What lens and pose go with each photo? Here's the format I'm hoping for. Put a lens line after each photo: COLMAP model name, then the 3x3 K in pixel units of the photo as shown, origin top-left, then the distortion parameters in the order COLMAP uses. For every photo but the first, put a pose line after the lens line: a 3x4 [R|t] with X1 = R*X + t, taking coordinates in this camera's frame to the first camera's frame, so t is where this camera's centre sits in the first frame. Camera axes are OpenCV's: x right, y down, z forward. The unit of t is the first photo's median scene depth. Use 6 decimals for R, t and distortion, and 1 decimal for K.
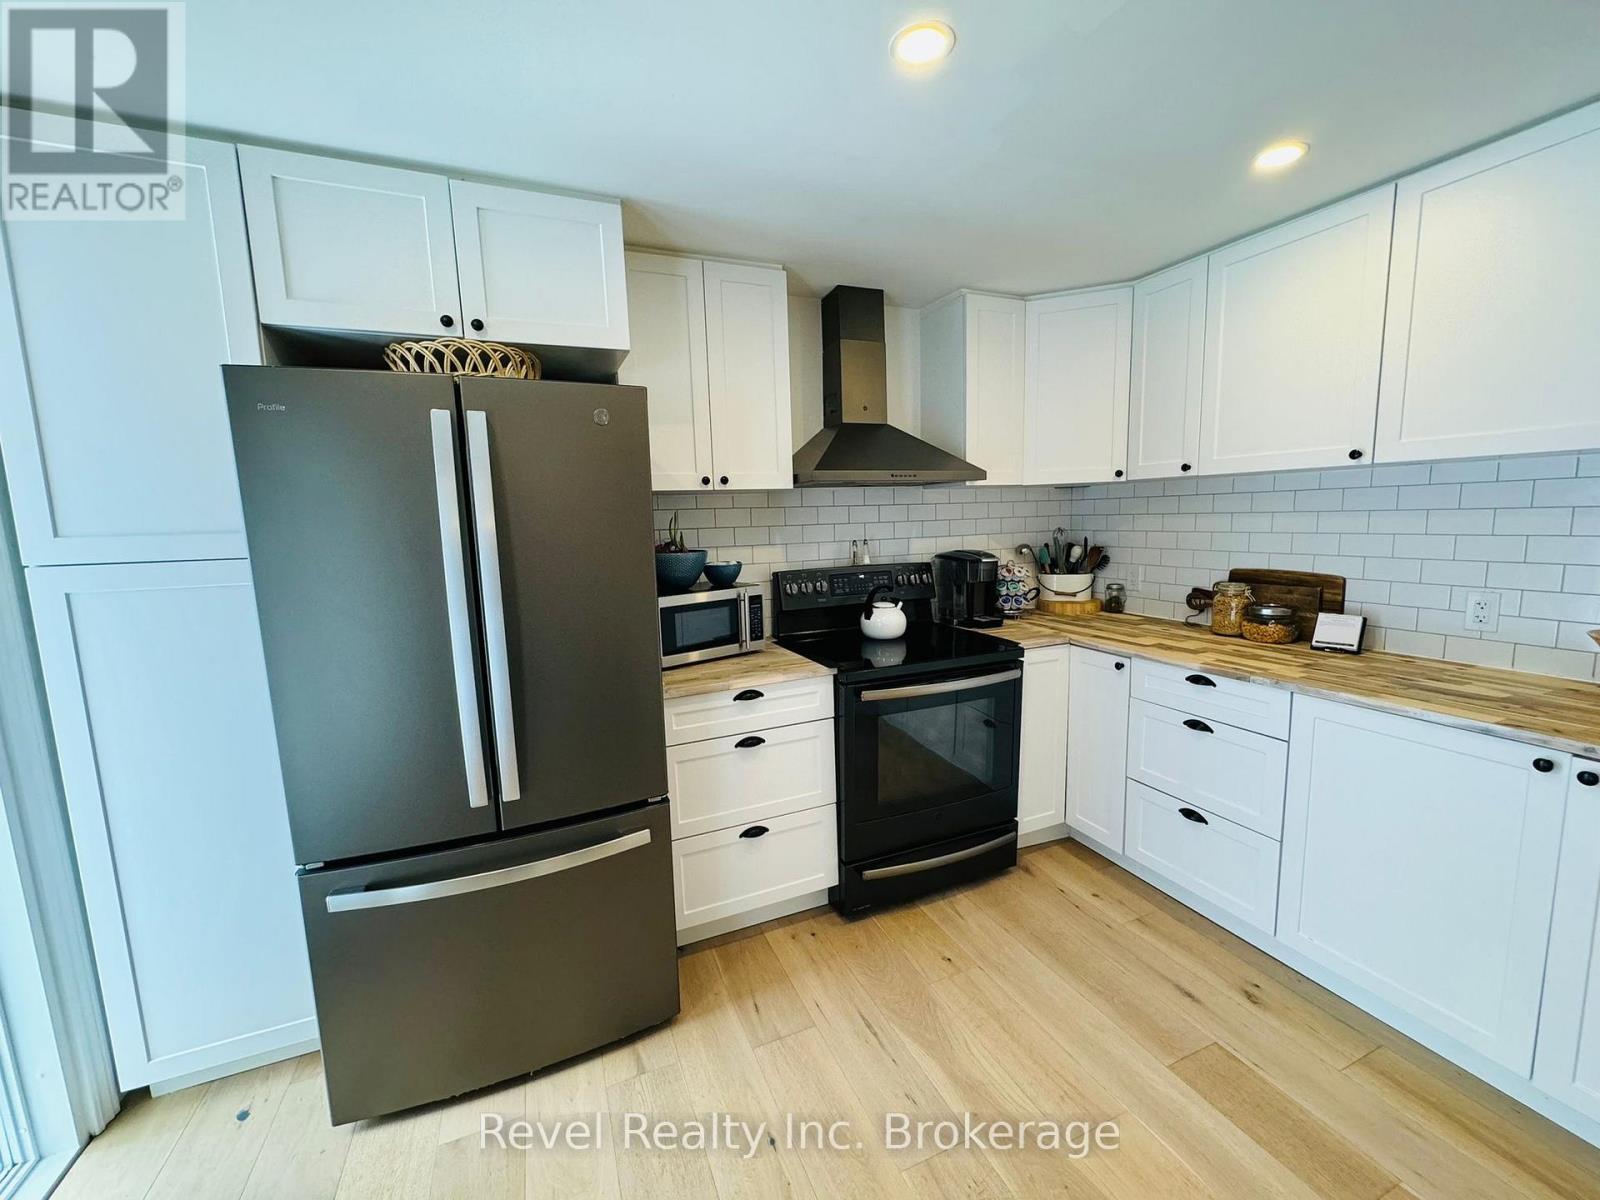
lens RADIAL K [[640.0, 0, 797.5], [0, 640.0, 597.7], [0, 0, 1]] dist [-0.002353, 0.000725]
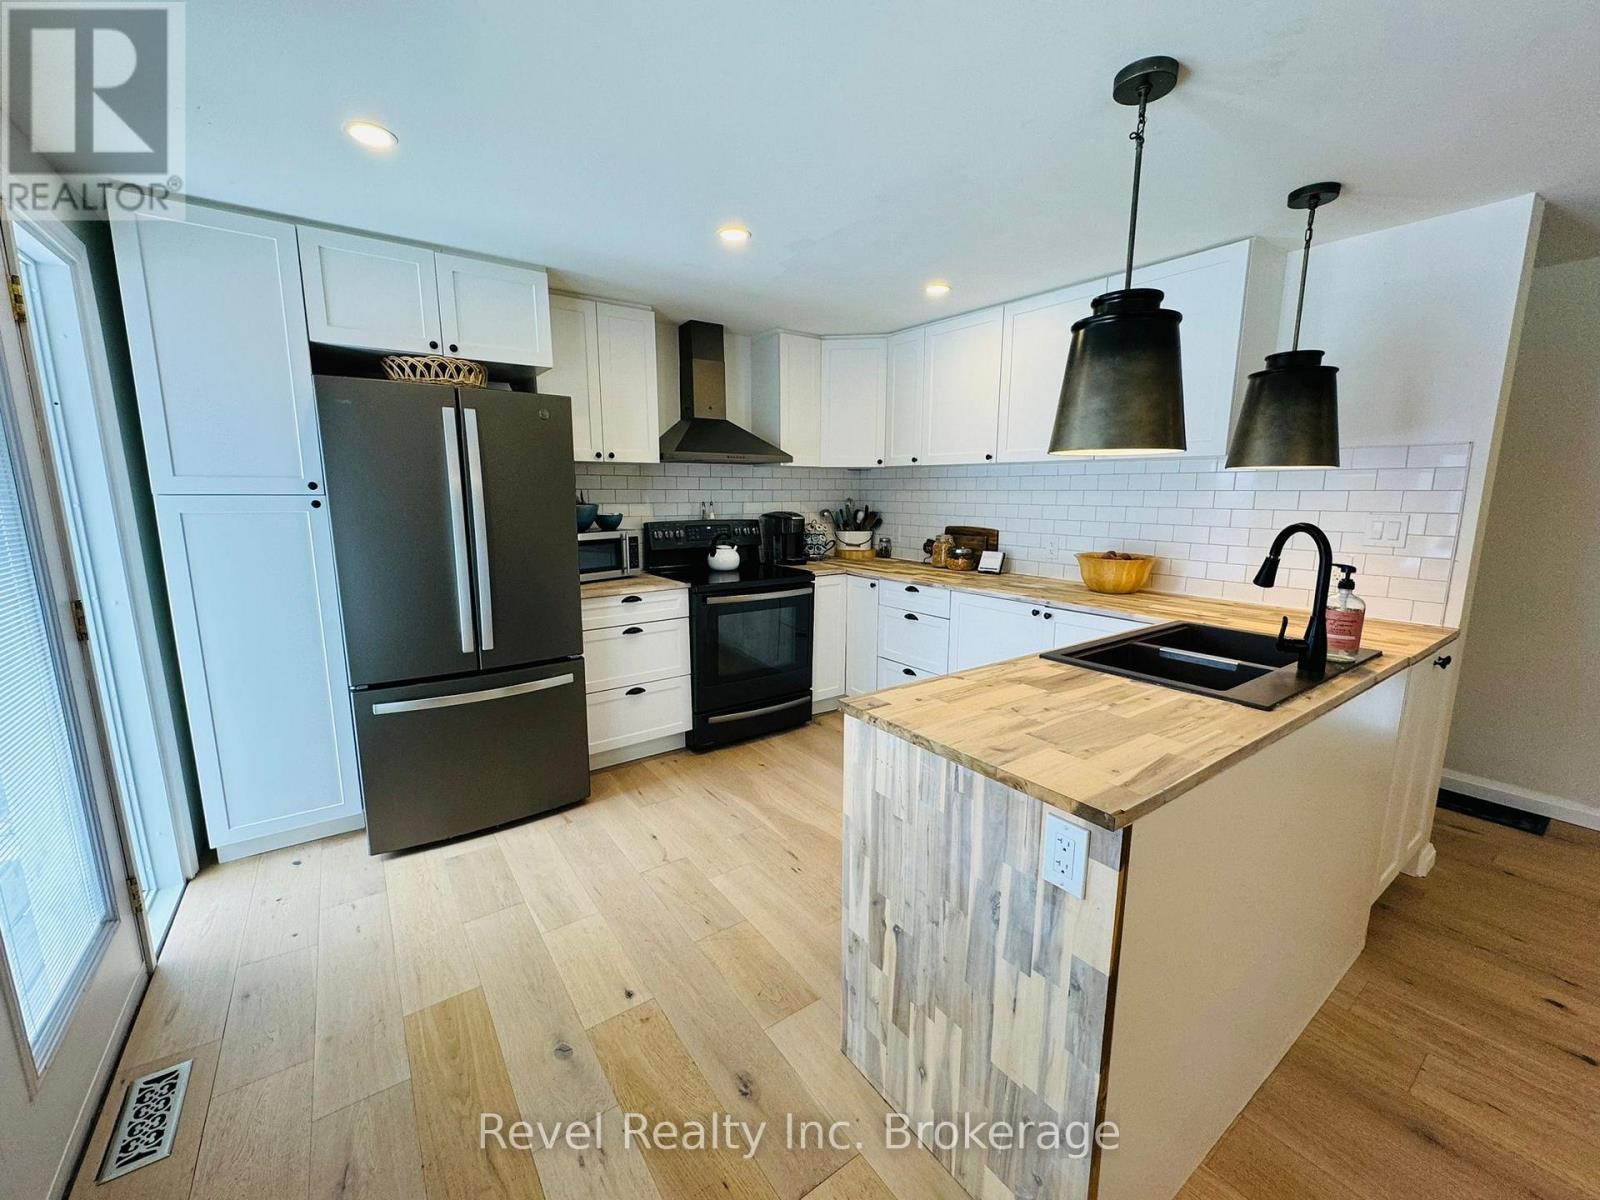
lens RADIAL K [[640.0, 0, 801.5], [0, 640.0, 598.1], [0, 0, 1]] dist [-0.002353, 0.000725]
pose [[0.973380, -0.006553, 0.229102, -0.031387], [-0.001978, 0.999314, 0.036983, 0.089256], [-0.229187, -0.036452, 0.972700, -0.544568]]
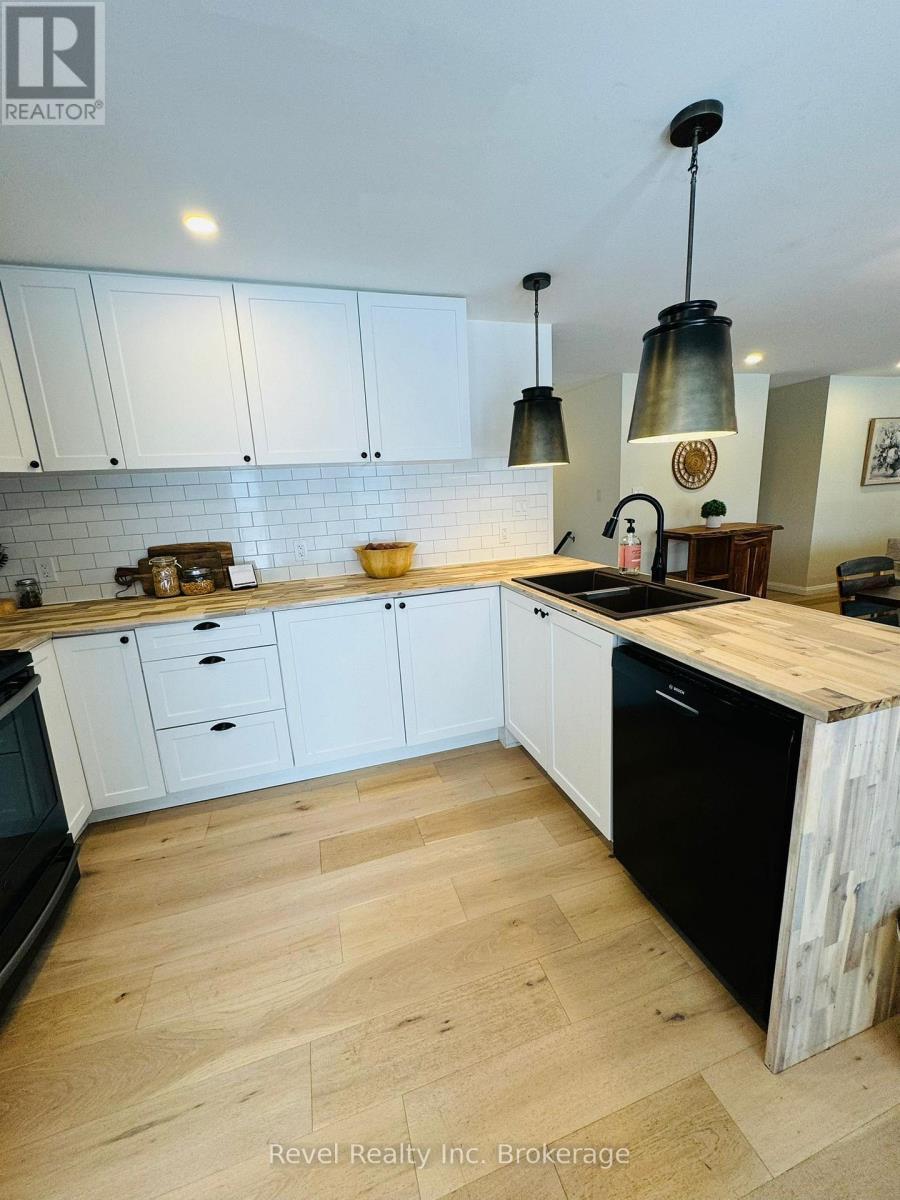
lens RADIAL K [[480.0, 0, 451.8], [0, 480.0, 598.8], [0, 0, 1]] dist [-0.002353, 0.000725]
pose [[0.092542, -0.191457, 0.977128, -0.262997], [0.177128, 0.968853, 0.173060, -0.004996], [-0.979827, 0.157062, 0.123572, 0.372194]]
